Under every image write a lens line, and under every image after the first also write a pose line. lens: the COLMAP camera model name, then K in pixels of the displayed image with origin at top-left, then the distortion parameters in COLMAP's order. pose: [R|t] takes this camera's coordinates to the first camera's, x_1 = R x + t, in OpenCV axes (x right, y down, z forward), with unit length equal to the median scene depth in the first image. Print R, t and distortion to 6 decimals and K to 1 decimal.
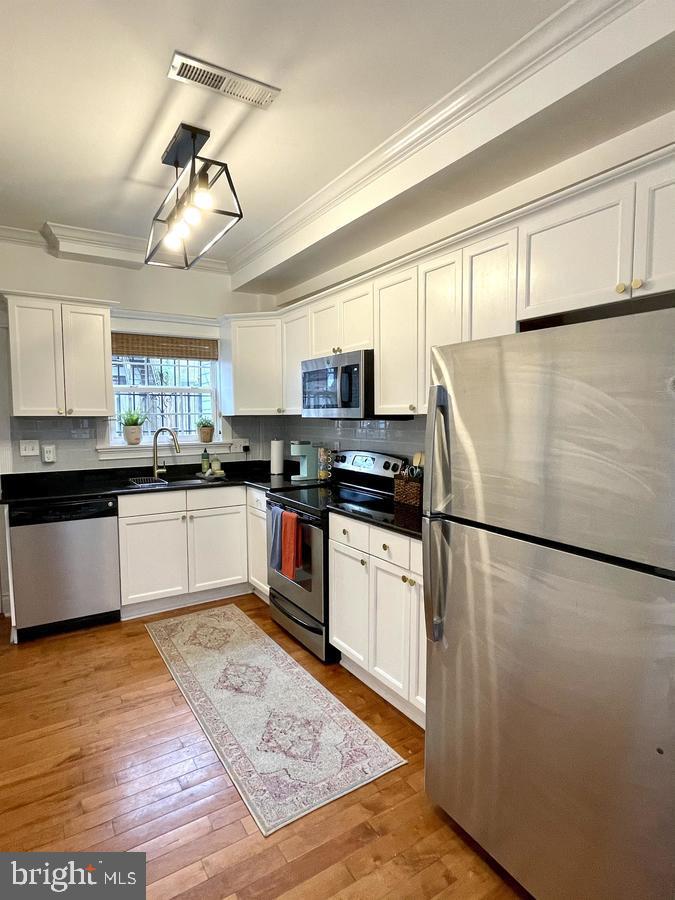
lens RADIAL K [[484.9, 0, 334.7], [0, 484.9, 449.9], [0, 0, 1]] dist [-0.004014, 0.000826]
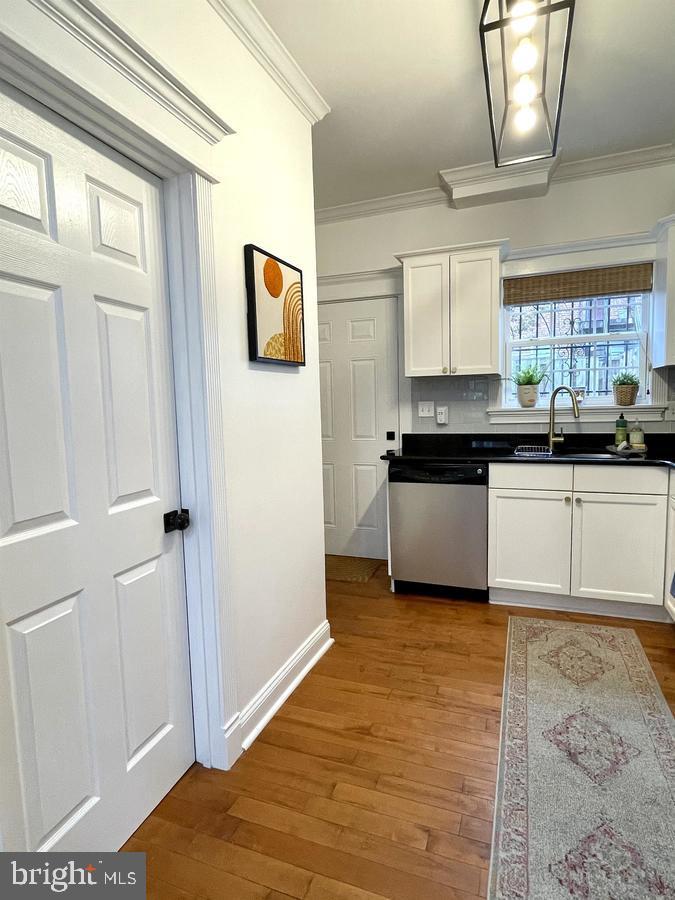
lens RADIAL K [[484.9, 0, 343.7], [0, 484.9, 451.4], [0, 0, 1]] dist [-0.004014, 0.000826]
pose [[0.602553, 0.071679, -0.794854, 0.089651], [-0.029182, 0.997271, 0.067811, 0.021199], [0.797546, -0.017664, 0.603000, 0.253172]]
